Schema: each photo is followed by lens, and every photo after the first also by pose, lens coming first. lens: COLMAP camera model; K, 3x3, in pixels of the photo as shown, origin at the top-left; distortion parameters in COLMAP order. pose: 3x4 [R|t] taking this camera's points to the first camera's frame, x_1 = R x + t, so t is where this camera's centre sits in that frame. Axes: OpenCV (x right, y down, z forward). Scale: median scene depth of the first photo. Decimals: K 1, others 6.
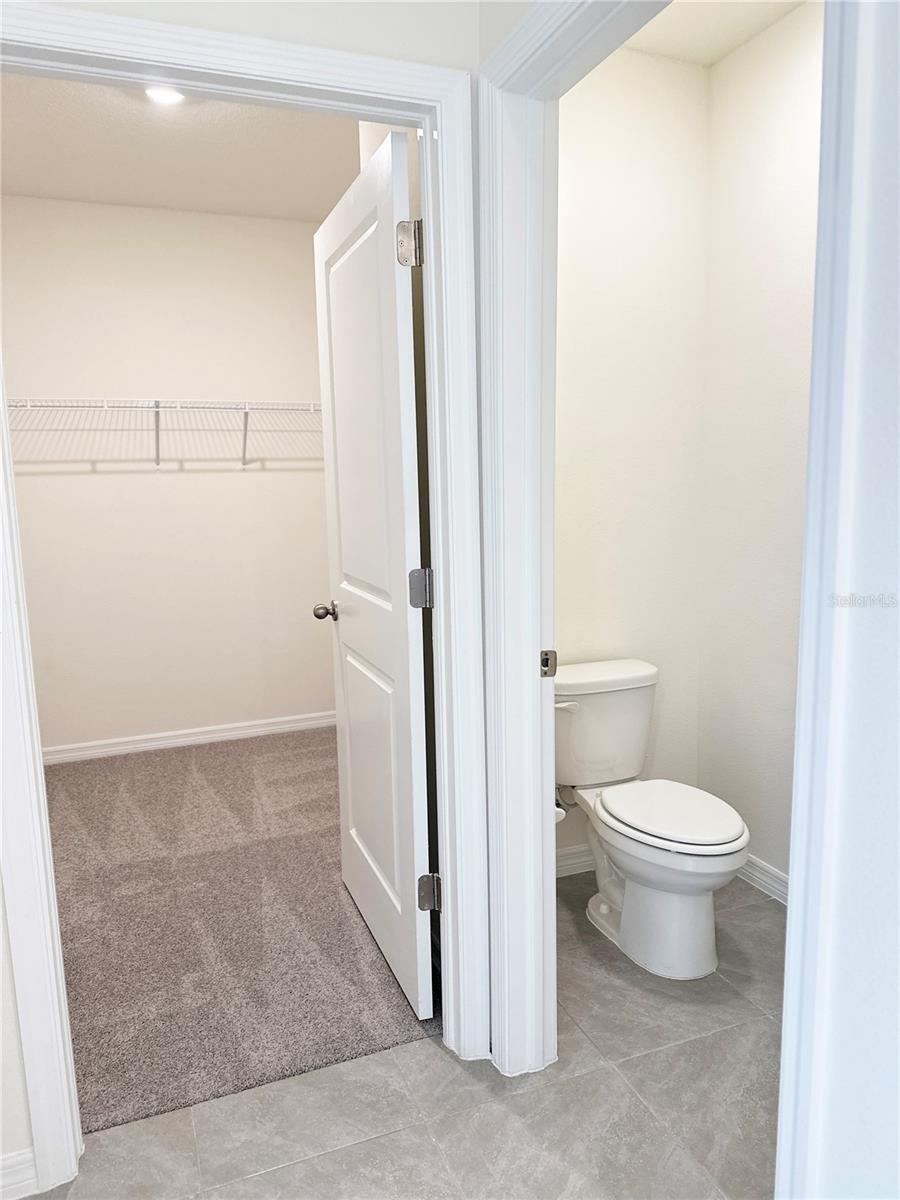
lens RADIAL K [[827.5, 0, 460.1], [0, 827.5, 605.9], [0, 0, 1]] dist [0.051651, -0.057097]
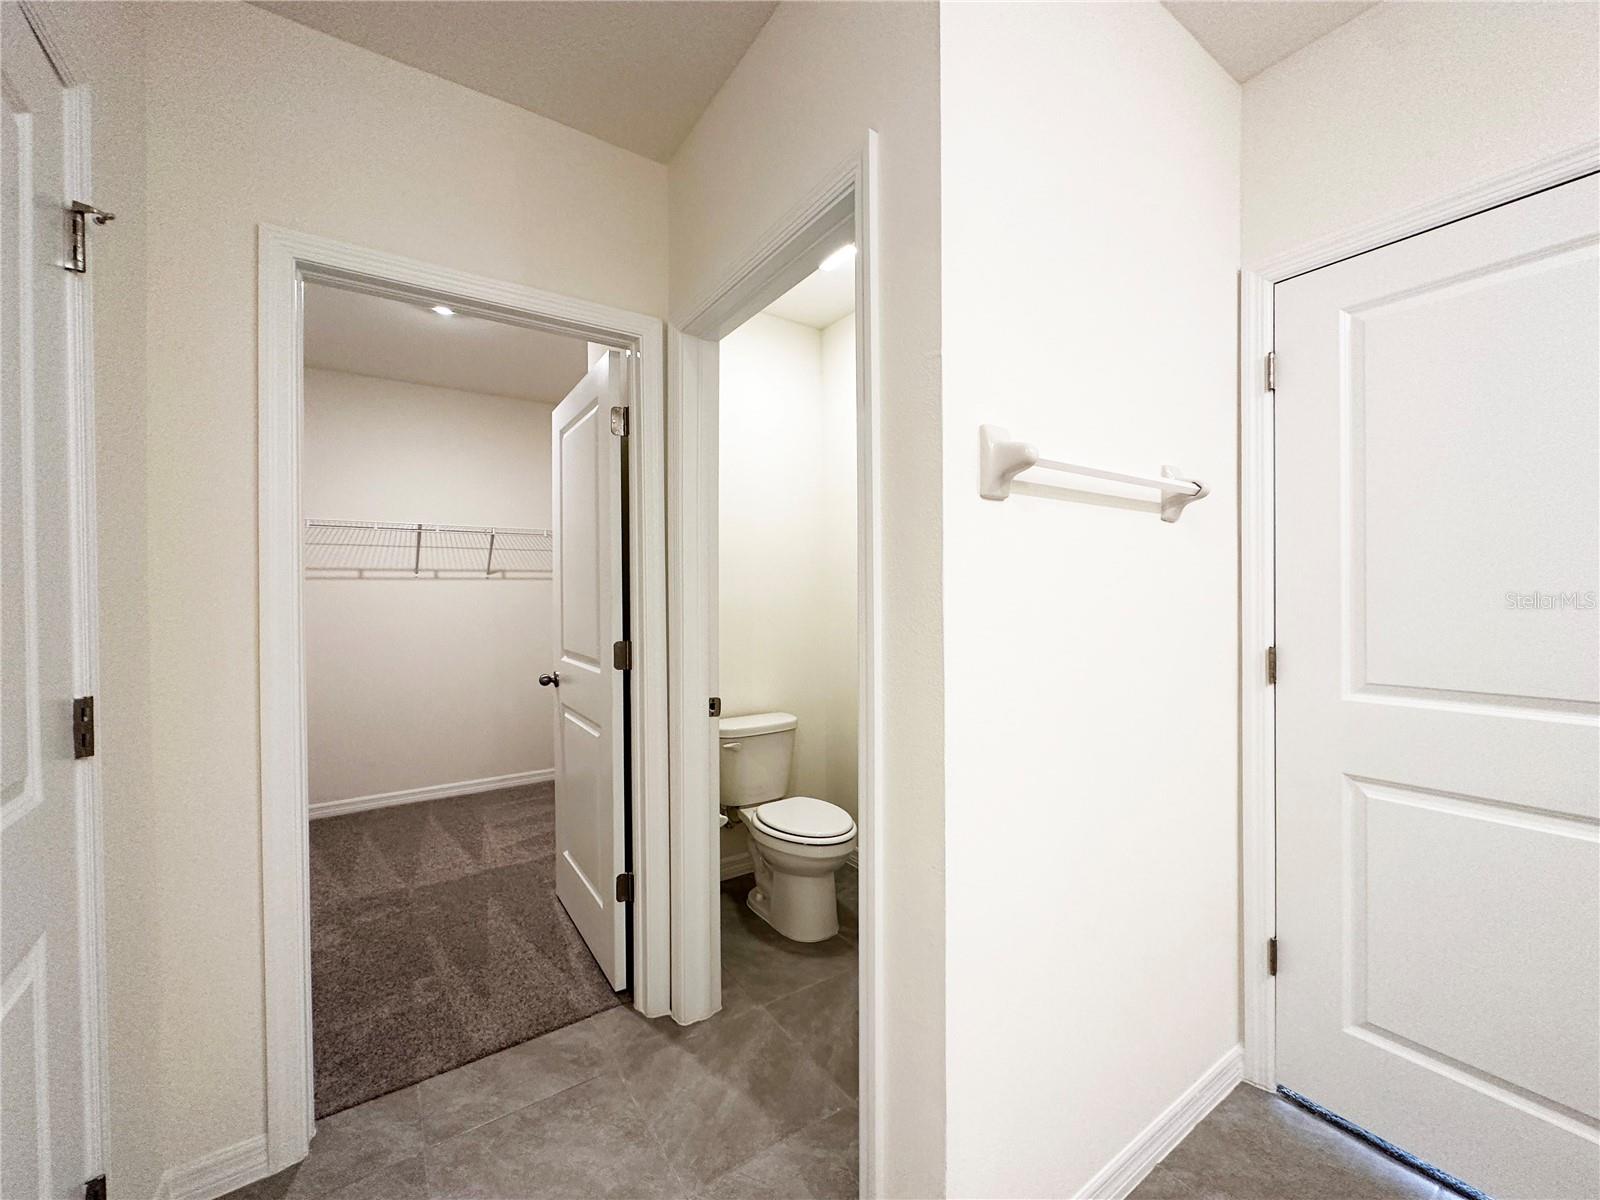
lens RADIAL K [[626.7, 0, 787.9], [0, 626.7, 597.2], [0, 0, 1]] dist [0.000347, 0.001608]
pose [[0.980279, 0.011407, 0.197290, 0.011932], [0.018357, 0.988760, -0.148378, 0.033173], [-0.196765, 0.149074, 0.969051, -0.066210]]
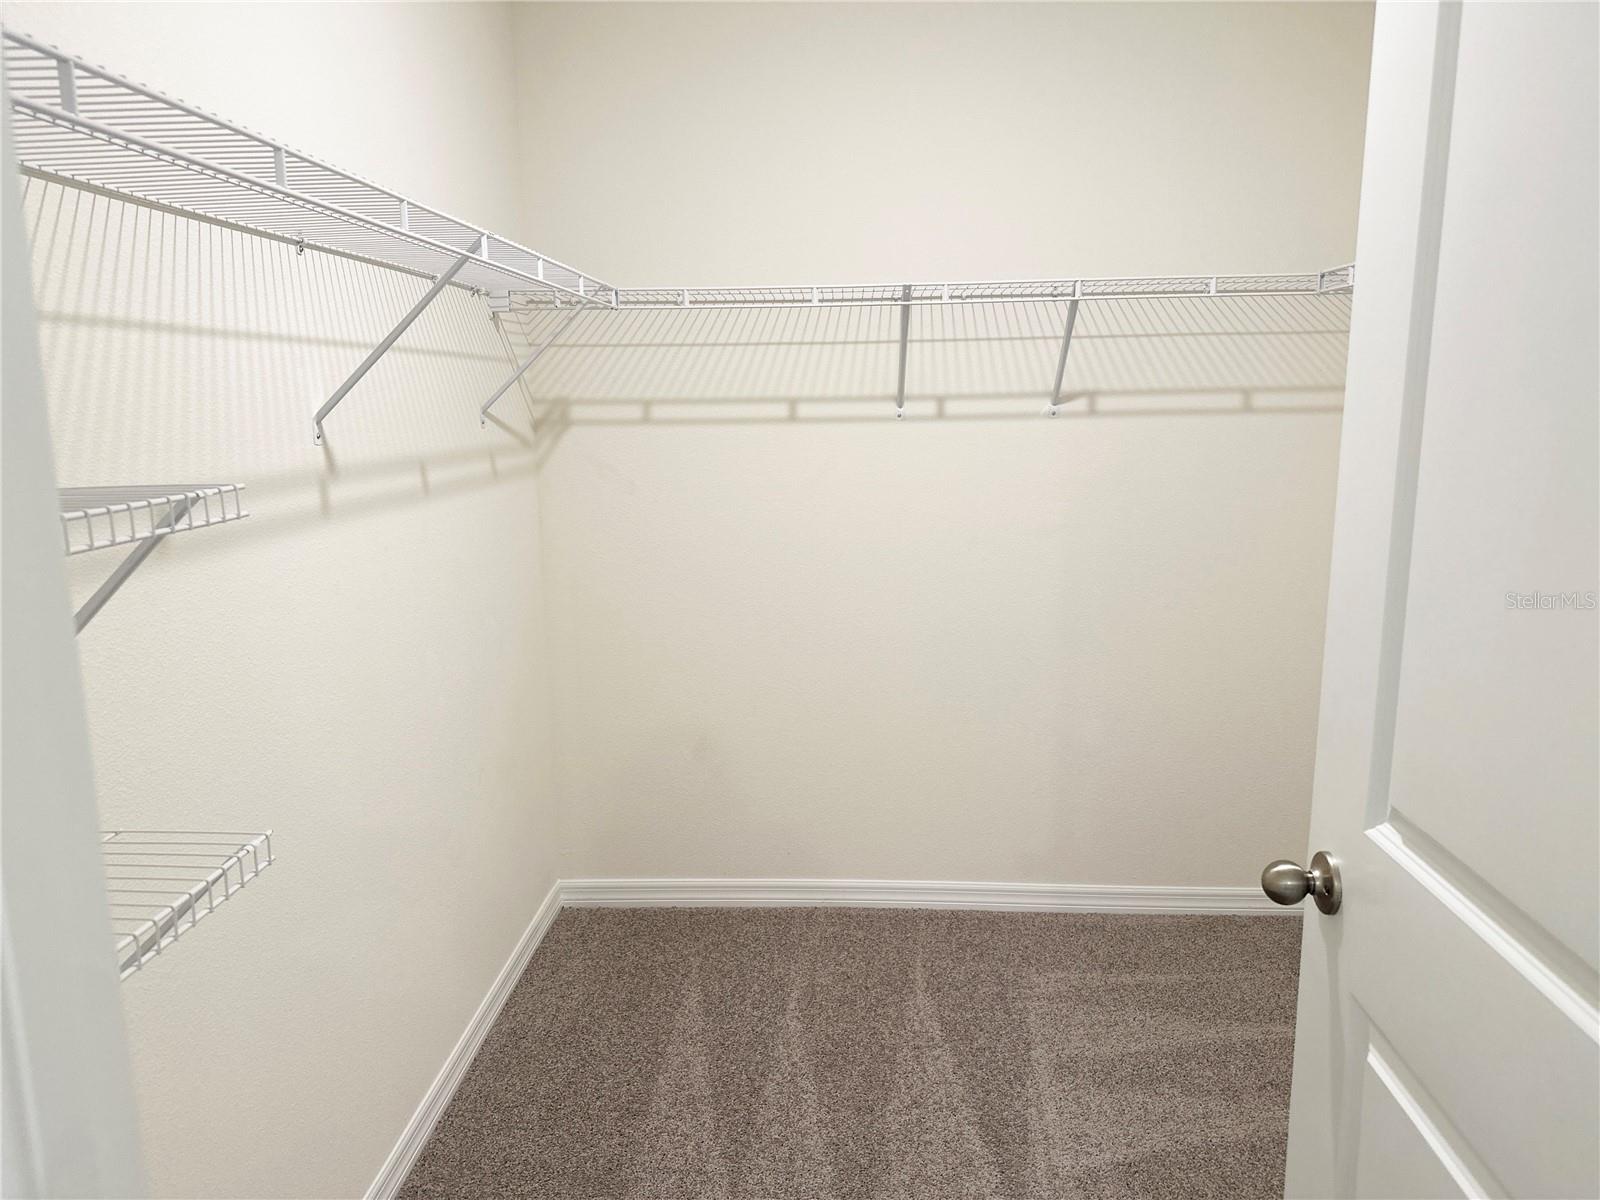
lens RADIAL K [[1103.3, 0, 811.0], [0, 1103.3, 613.4], [0, 0, 1]] dist [0.051651, -0.057097]
pose [[0.905964, 0.090944, -0.413471, -0.172480], [-0.071353, 0.995484, 0.062615, -0.123838], [0.417298, -0.027224, 0.908362, 0.520299]]
